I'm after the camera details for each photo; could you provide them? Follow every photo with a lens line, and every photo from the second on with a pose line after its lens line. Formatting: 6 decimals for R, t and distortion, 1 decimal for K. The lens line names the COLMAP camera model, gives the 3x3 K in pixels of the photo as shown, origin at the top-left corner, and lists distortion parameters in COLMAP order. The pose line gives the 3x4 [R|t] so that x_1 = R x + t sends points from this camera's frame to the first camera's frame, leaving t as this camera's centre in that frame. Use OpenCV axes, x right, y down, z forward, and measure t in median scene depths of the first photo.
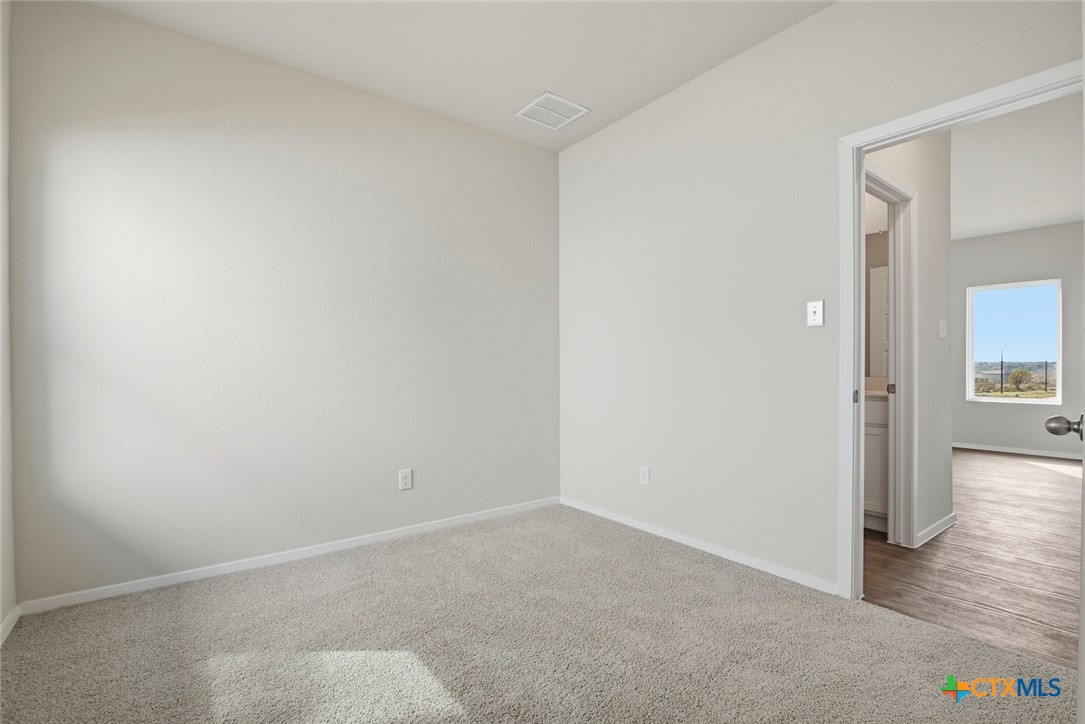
lens RADIAL K [[499.8, 0, 538.4], [0, 499.8, 369.0], [0, 0, 1]] dist [-0.017944, 0.000261]
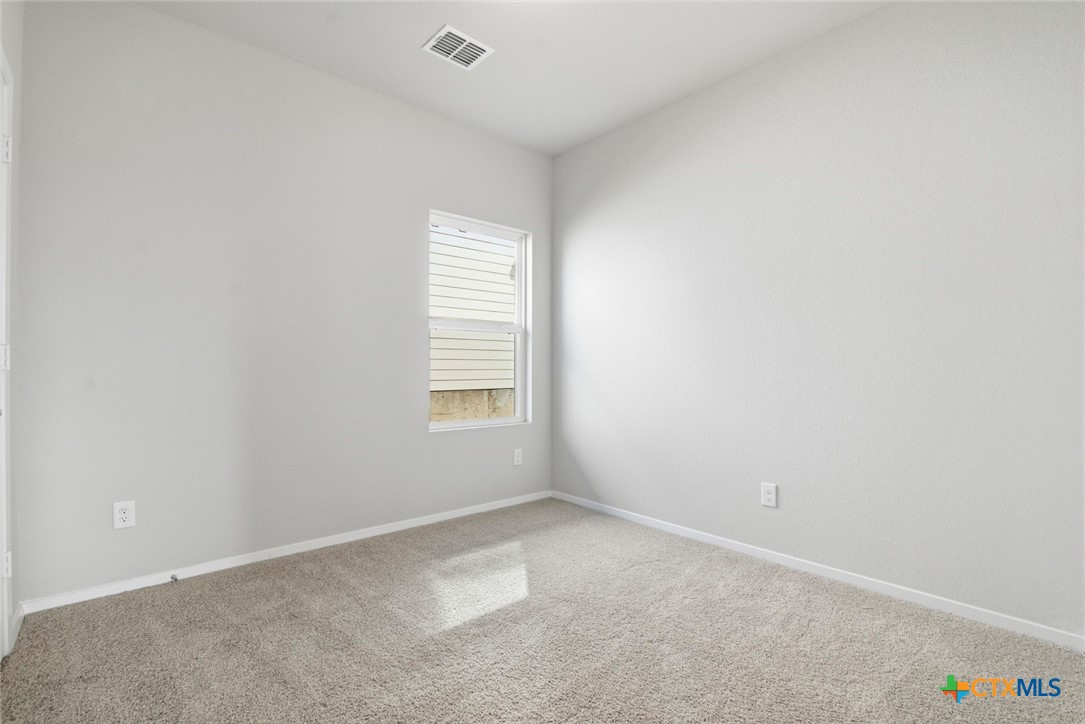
lens RADIAL K [[499.8, 0, 538.4], [0, 499.8, 369.0], [0, 0, 1]] dist [-0.017944, 0.000261]
pose [[0.056720, 0.003180, -0.998385, 0.628493], [-0.003979, 0.999988, 0.002959, 0.004446], [0.998382, 0.003805, 0.056731, 0.617274]]
